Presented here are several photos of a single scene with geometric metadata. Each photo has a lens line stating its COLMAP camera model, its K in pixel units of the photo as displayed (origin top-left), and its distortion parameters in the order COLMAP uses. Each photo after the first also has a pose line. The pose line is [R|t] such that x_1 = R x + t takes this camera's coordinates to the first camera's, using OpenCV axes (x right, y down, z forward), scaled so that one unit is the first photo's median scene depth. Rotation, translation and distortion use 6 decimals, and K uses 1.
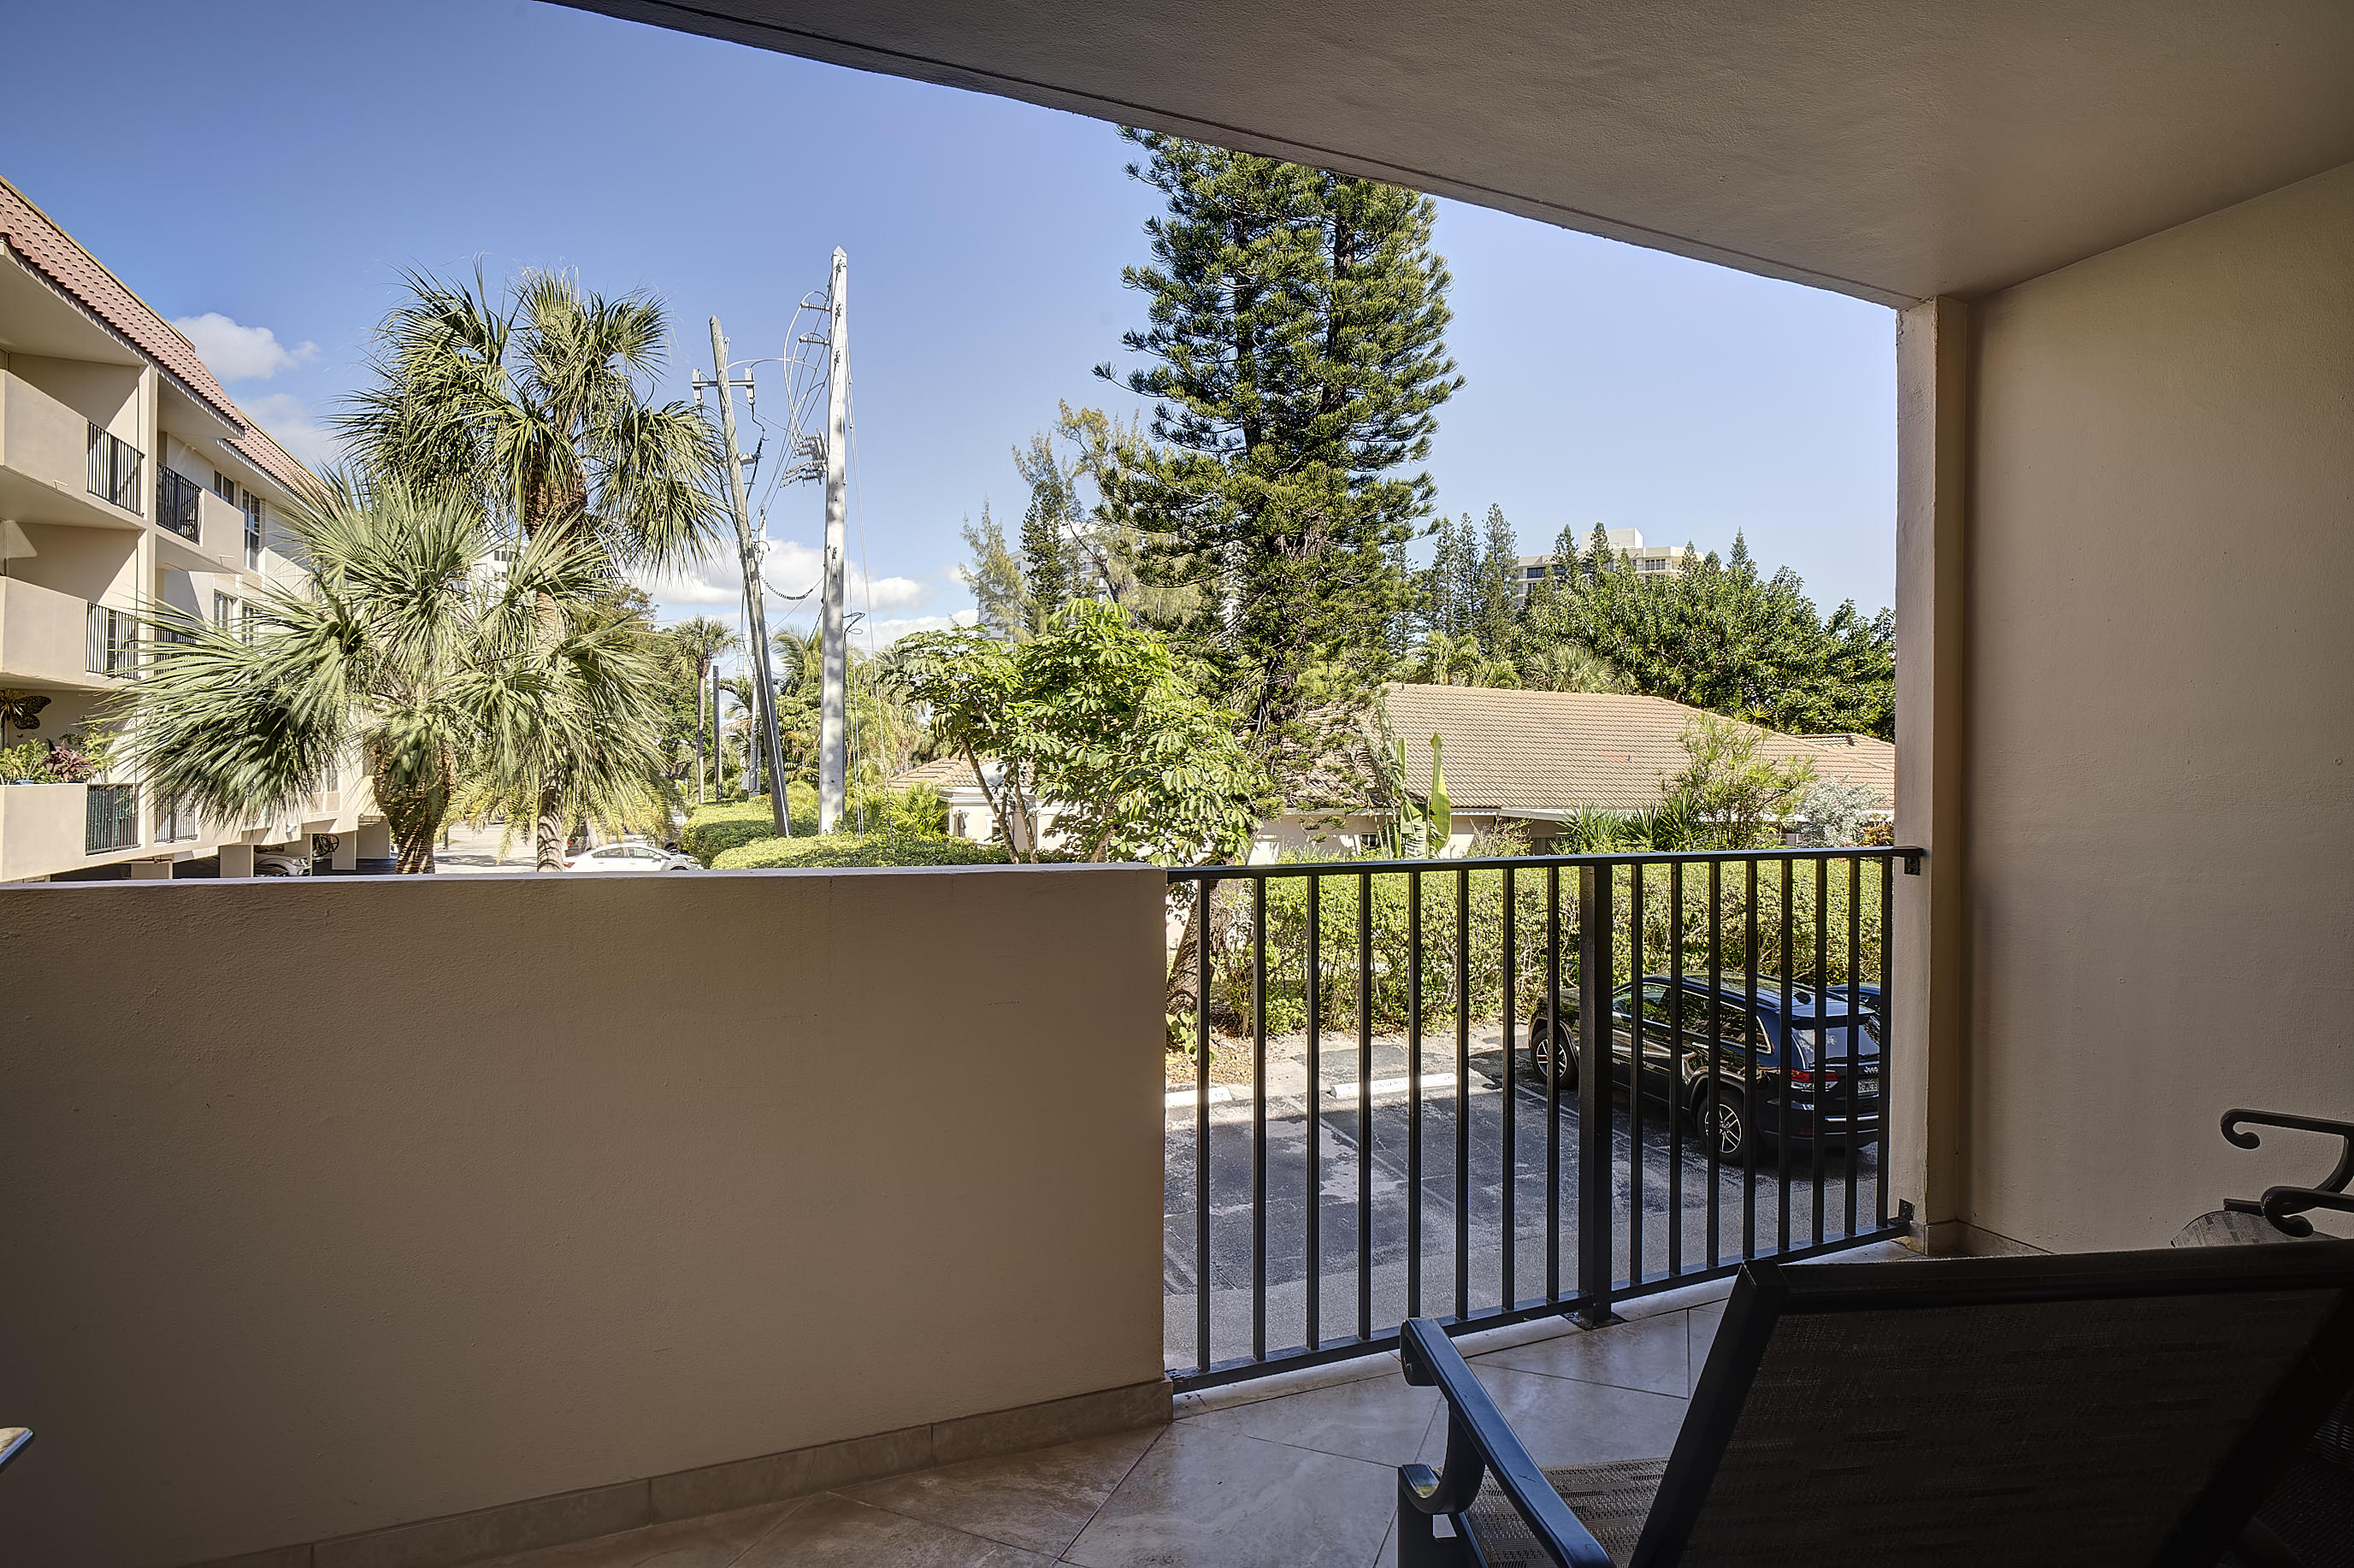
lens RADIAL K [[1201.7, 0, 1177.0], [0, 1201.7, 784.0], [0, 0, 1]] dist [-0.016388, 0.001189]
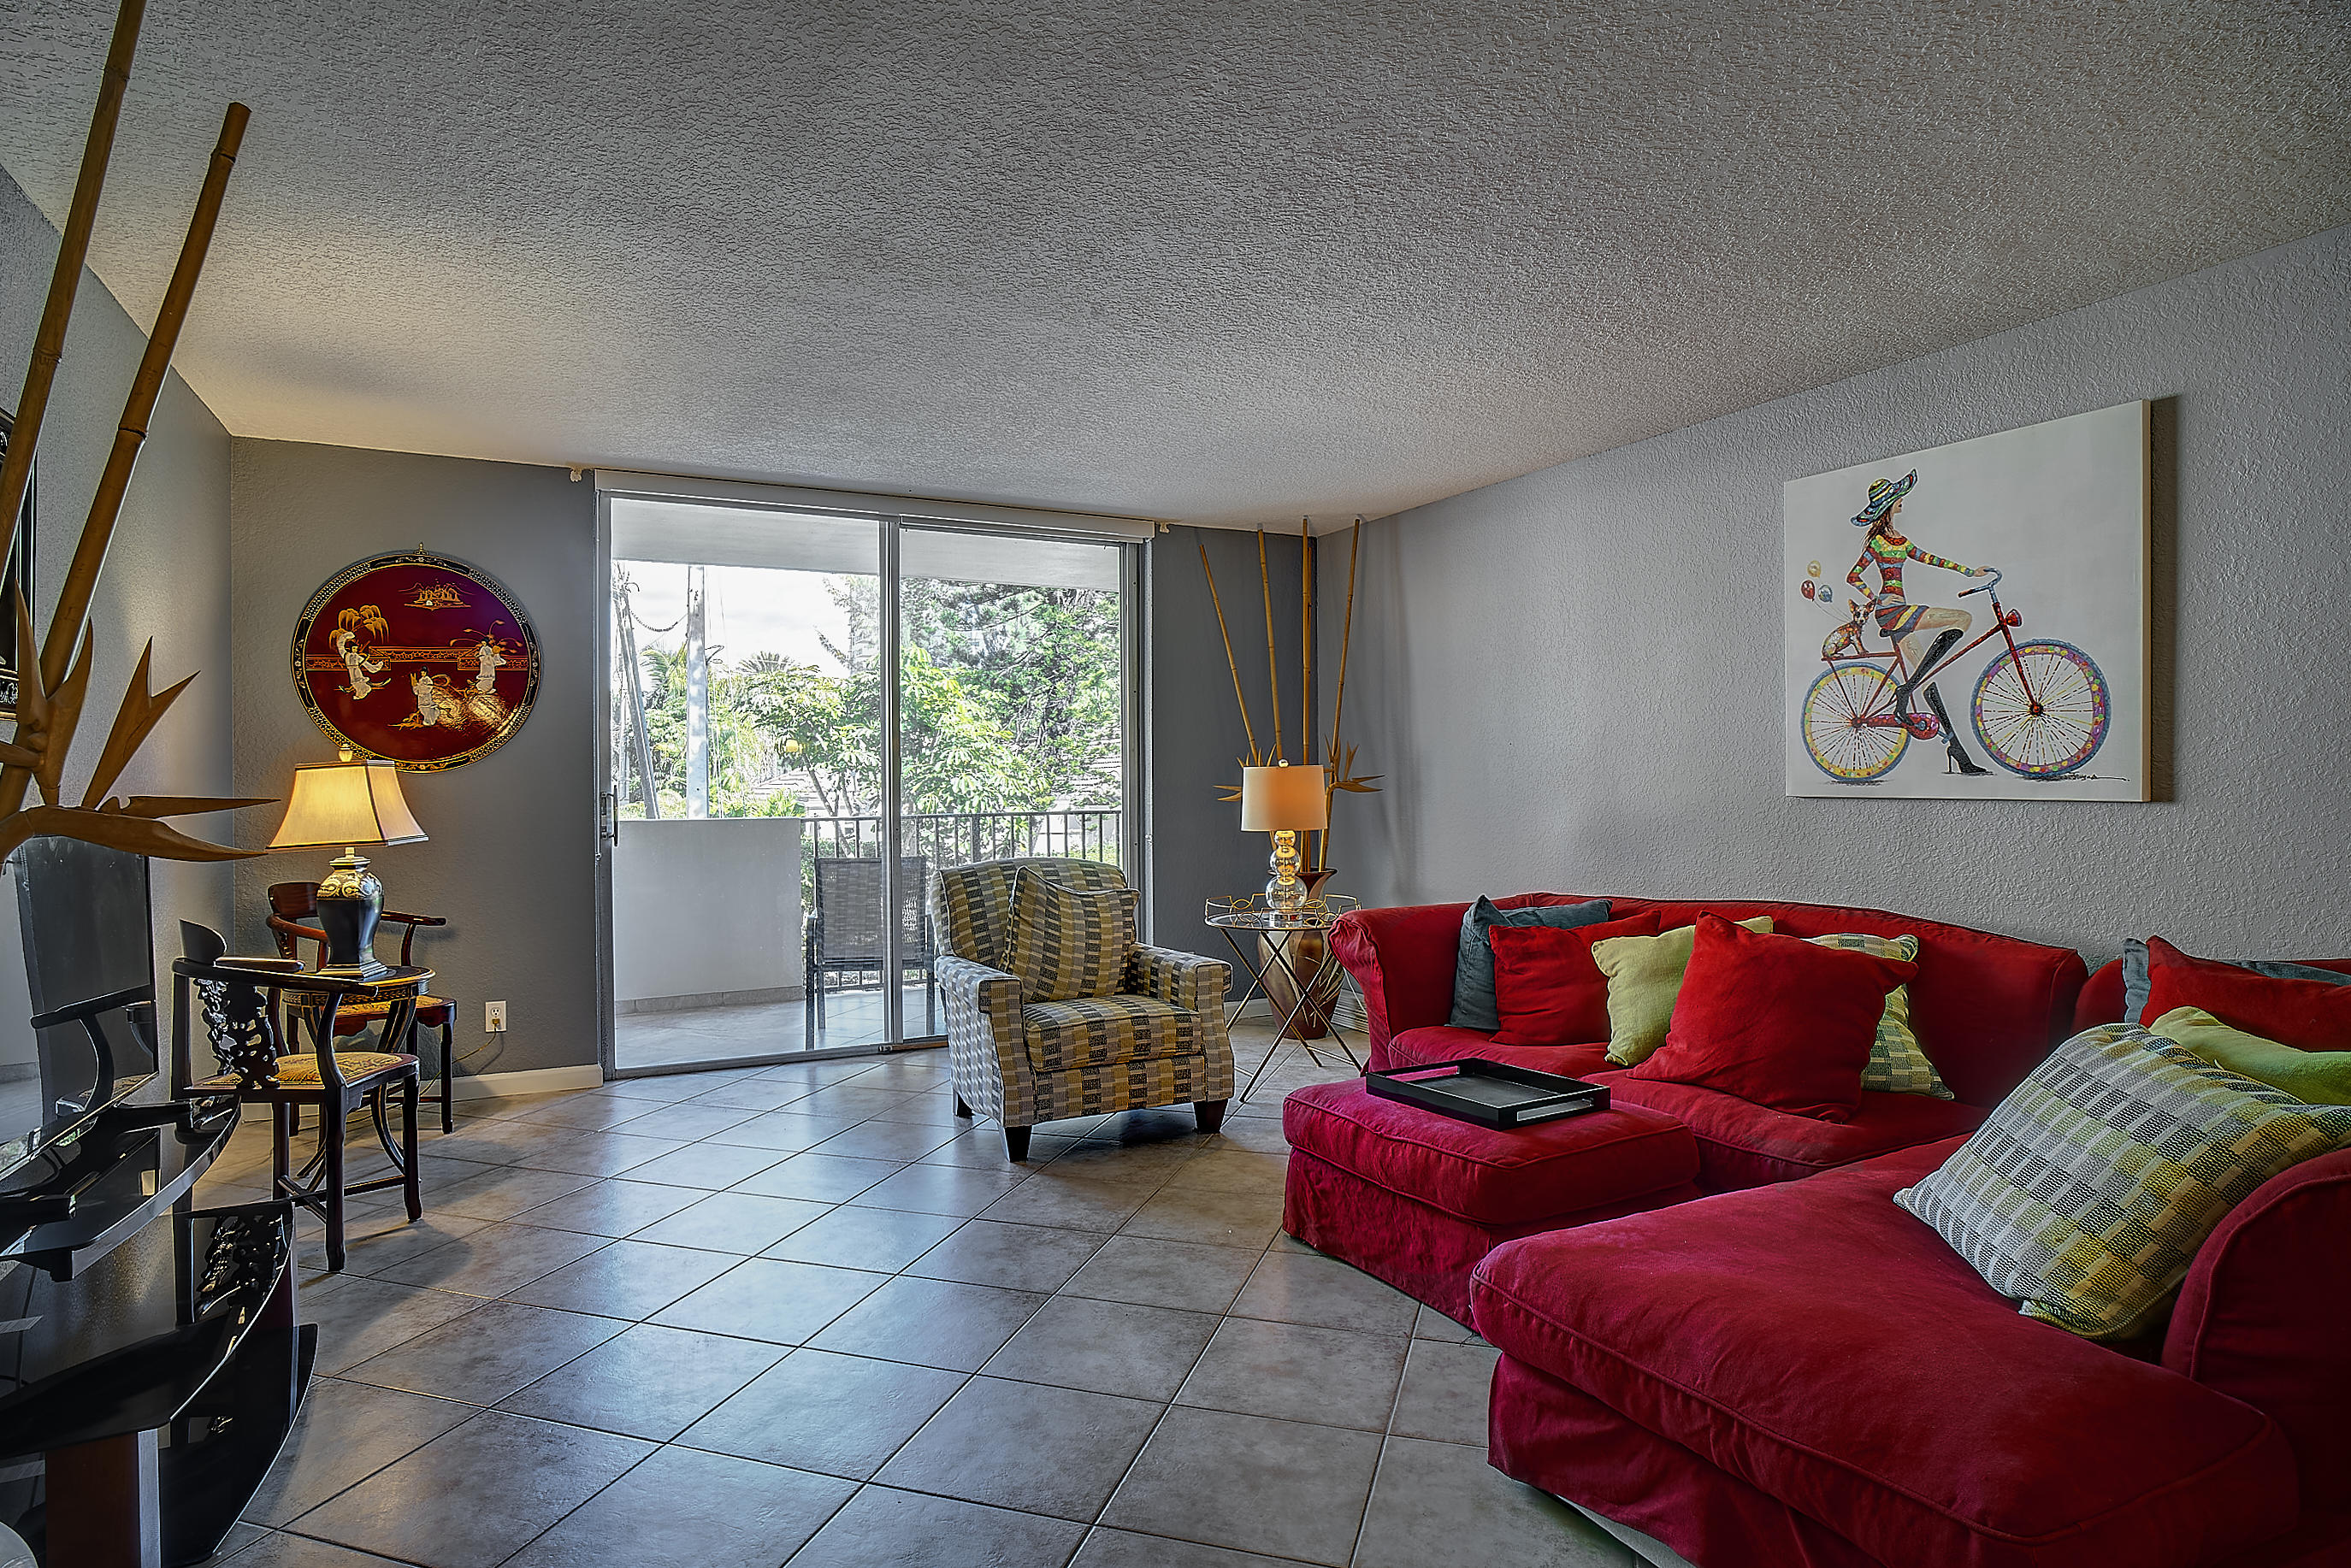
lens RADIAL K [[1237.2, 0, 1175.5], [0, 1237.2, 784.0], [0, 0, 1]] dist [-0.021157, 0.000586]
pose [[0.996047, -0.016782, 0.087228, 0.099976], [0.016782, 0.999859, 0.000725, -0.000767], [-0.087228, 0.000742, 0.996188, -0.330313]]
